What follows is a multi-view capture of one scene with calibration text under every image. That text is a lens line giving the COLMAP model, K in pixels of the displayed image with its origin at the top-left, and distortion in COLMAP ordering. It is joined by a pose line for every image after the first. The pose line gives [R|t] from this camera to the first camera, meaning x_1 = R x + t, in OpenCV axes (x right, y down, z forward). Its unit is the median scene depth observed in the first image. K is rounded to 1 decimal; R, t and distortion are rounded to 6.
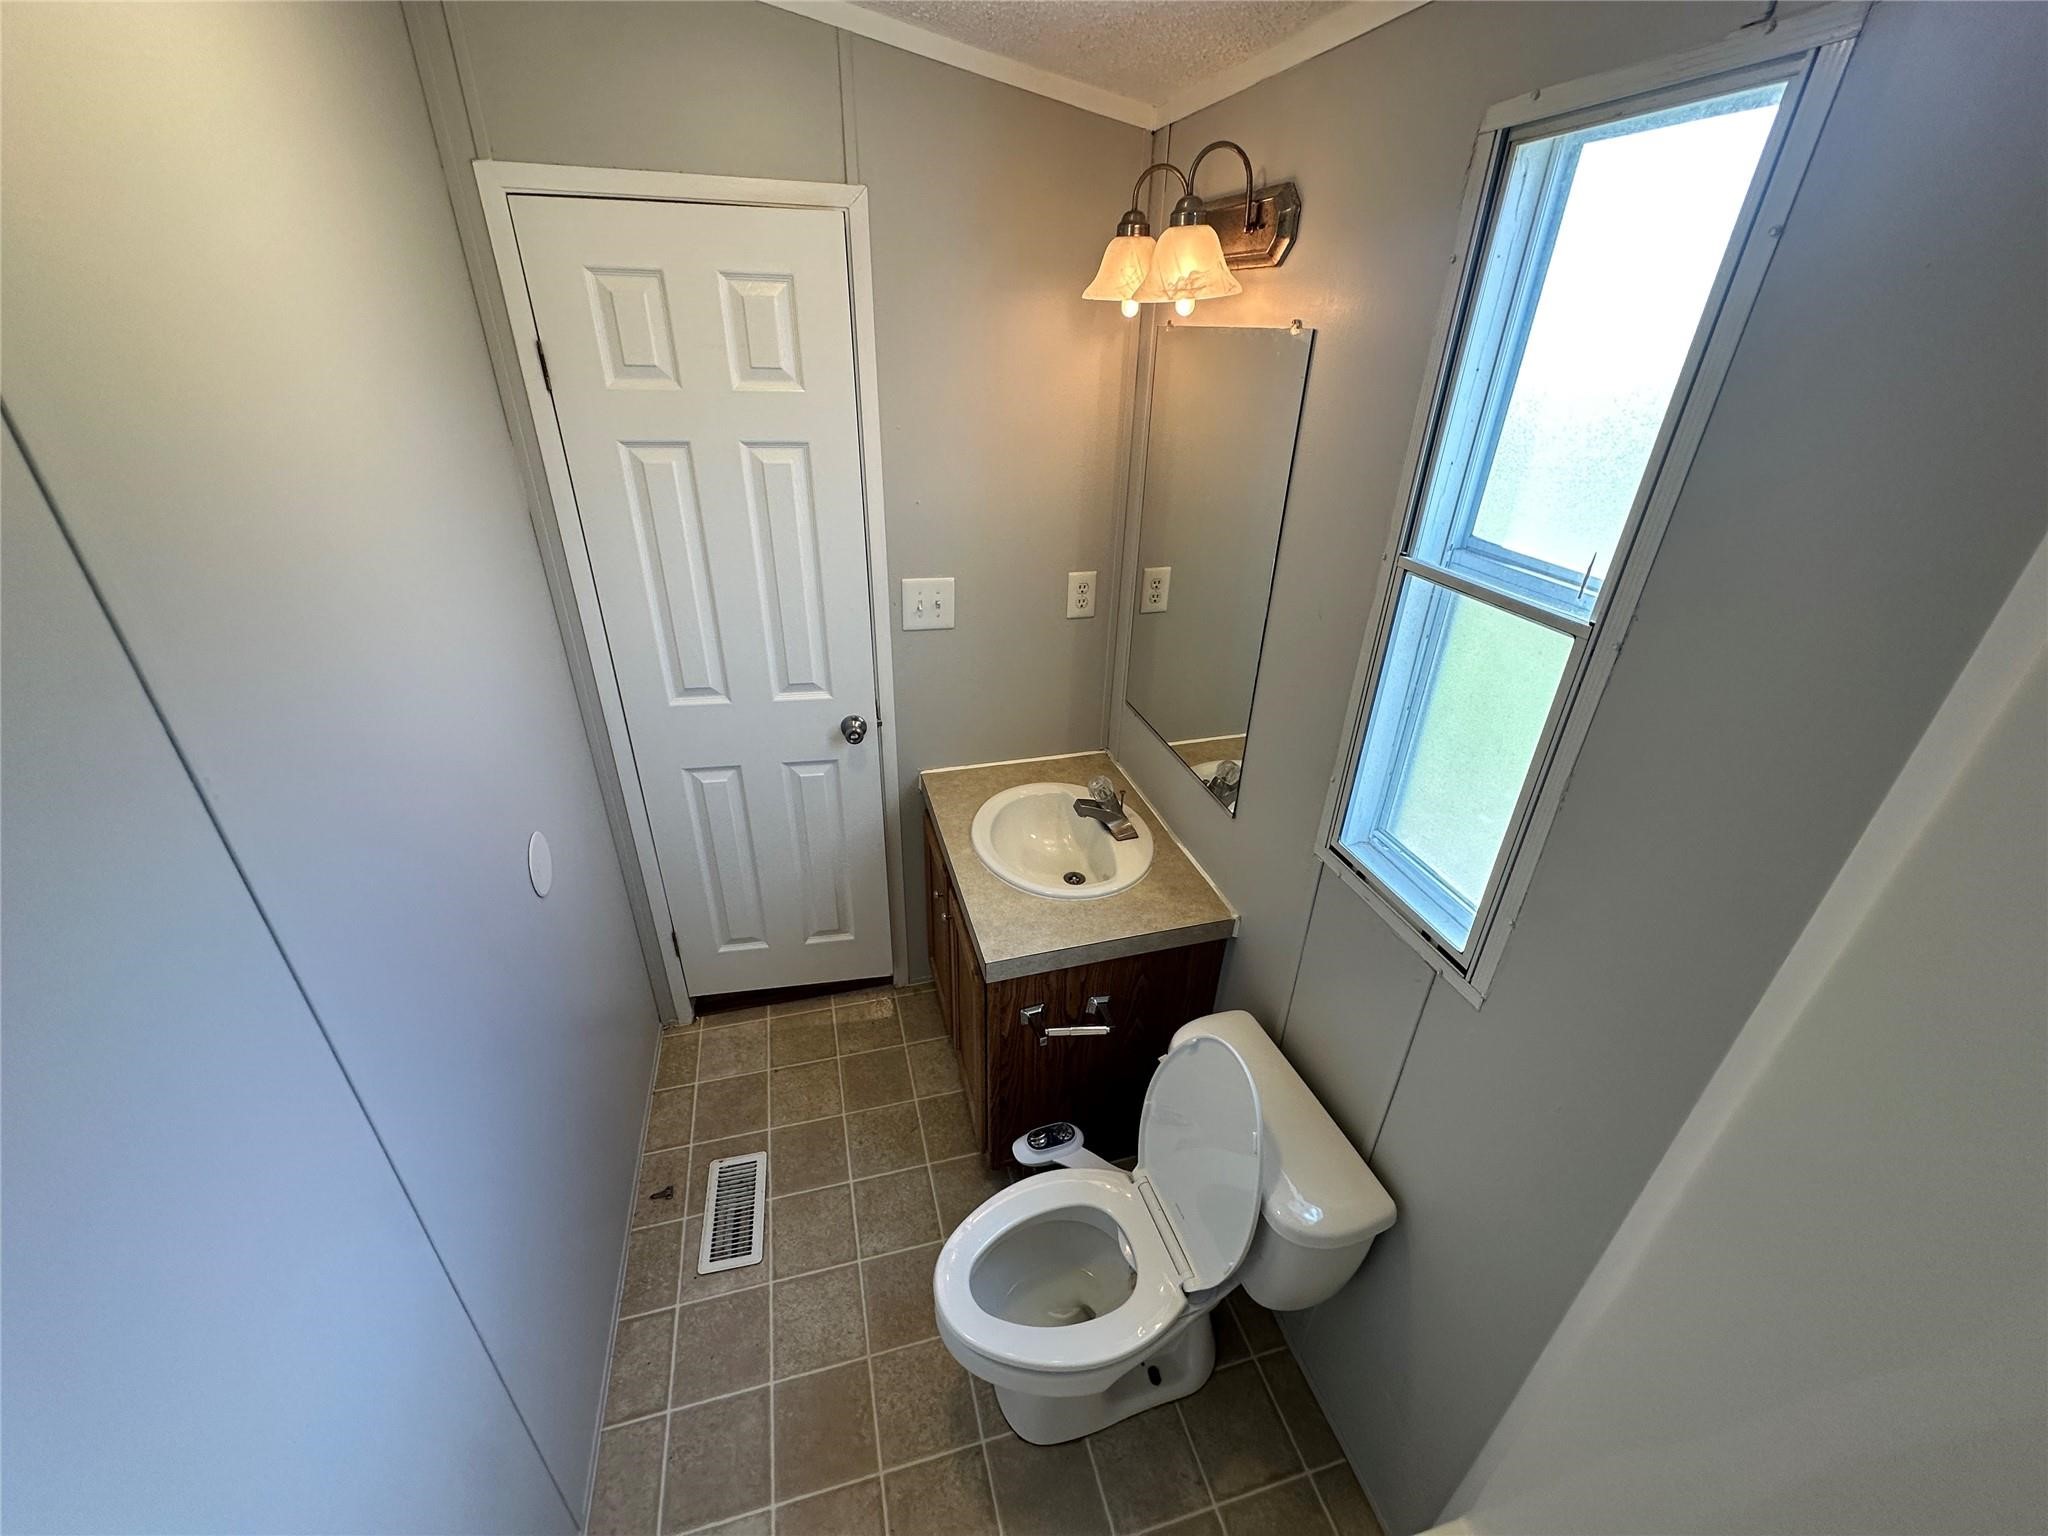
lens RADIAL K [[814.9, 0, 1018.8], [0, 814.9, 764.0], [0, 0, 1]] dist [-0.003097, 0.000267]
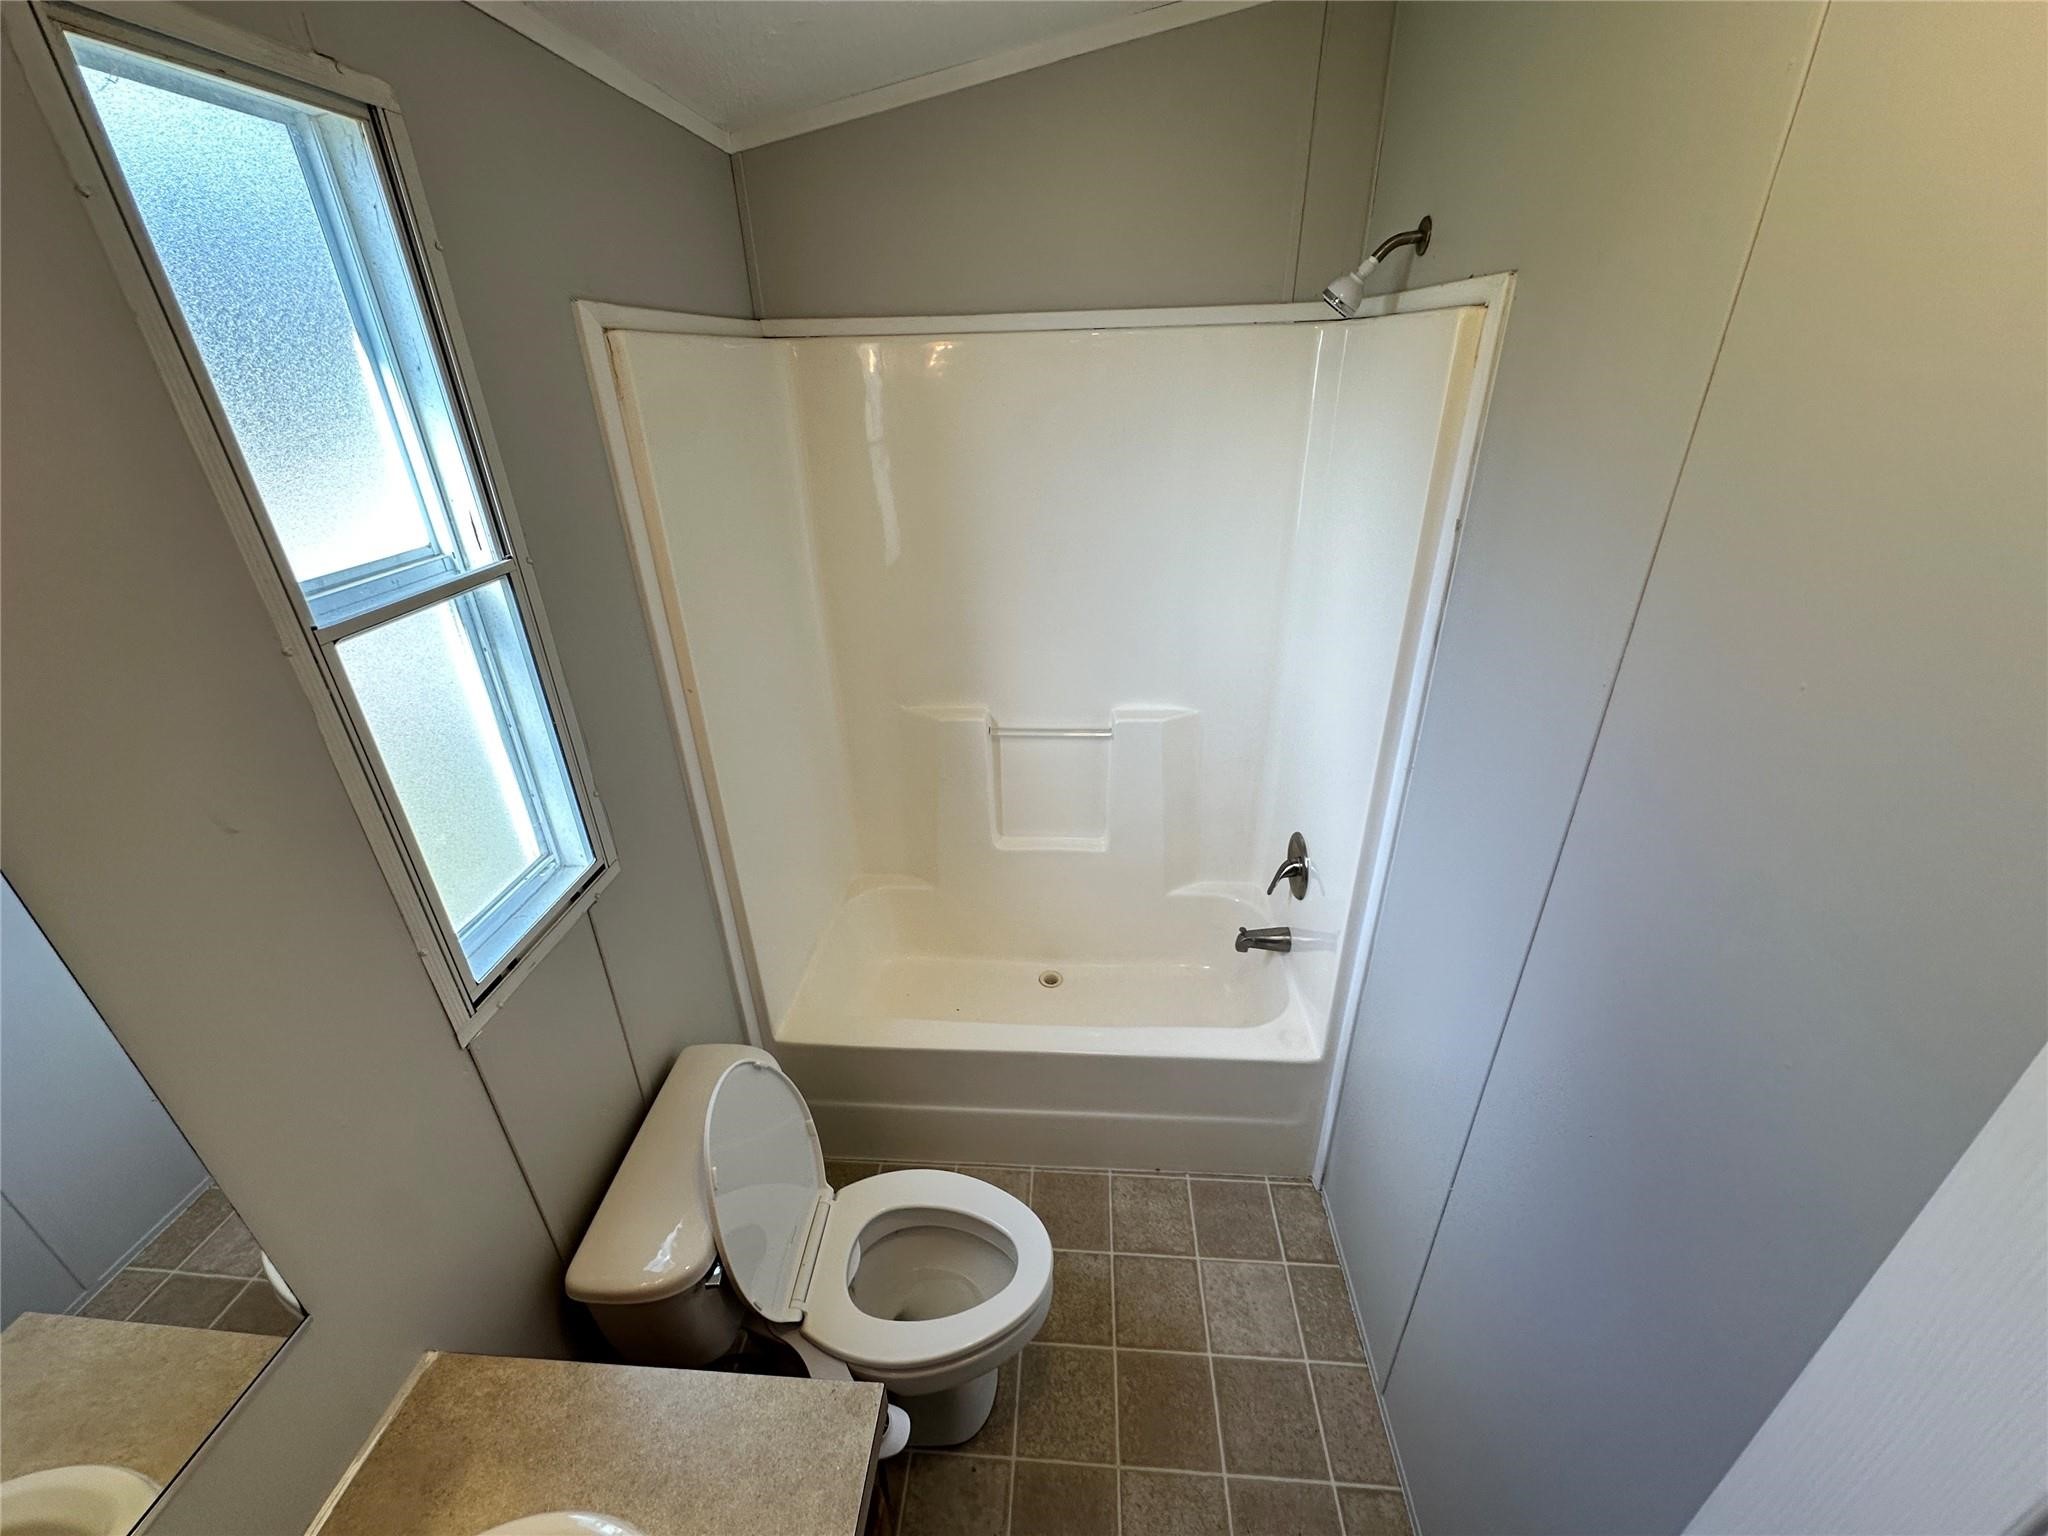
lens RADIAL K [[814.9, 0, 1018.8], [0, 814.9, 764.0], [0, 0, 1]] dist [-0.003097, 0.000267]
pose [[-0.942709, -0.151721, 0.297119, -0.236507], [0.158443, 0.580142, 0.798956, -0.464685], [-0.293590, 0.800260, -0.522866, 0.908009]]
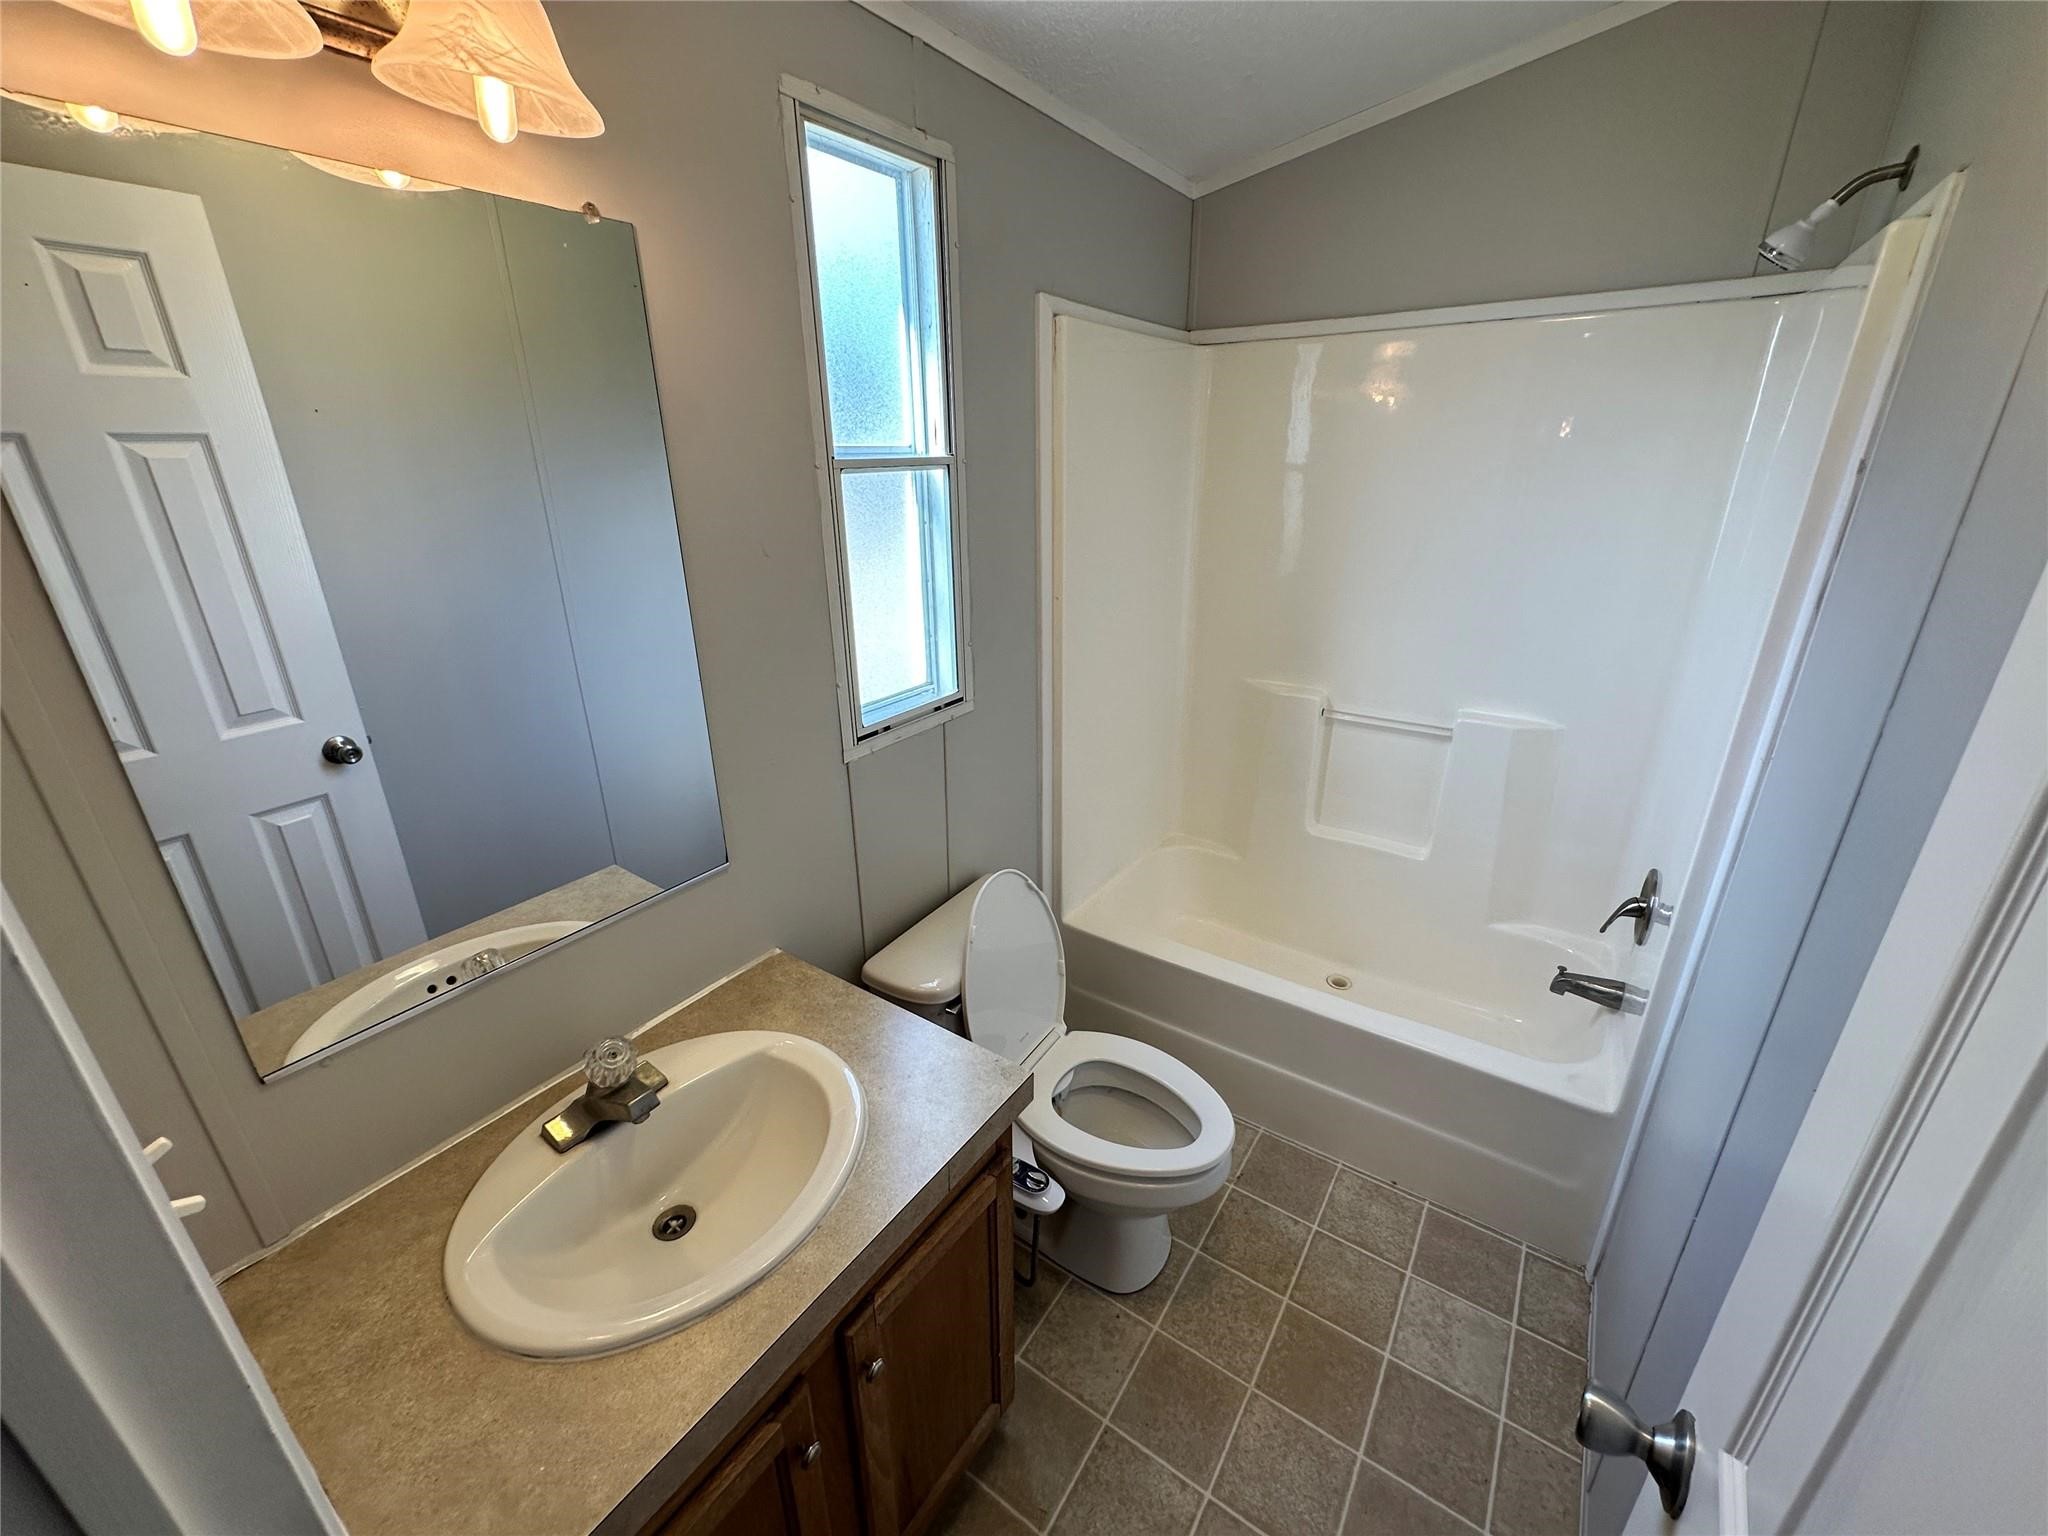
lens RADIAL K [[814.9, 0, 1018.8], [0, 814.9, 764.0], [0, 0, 1]] dist [-0.003097, 0.000267]
pose [[-0.640107, -0.291348, 0.710901, -0.470219], [0.360828, 0.702905, 0.612966, -0.404437], [-0.678282, 0.648876, -0.344808, 1.067991]]
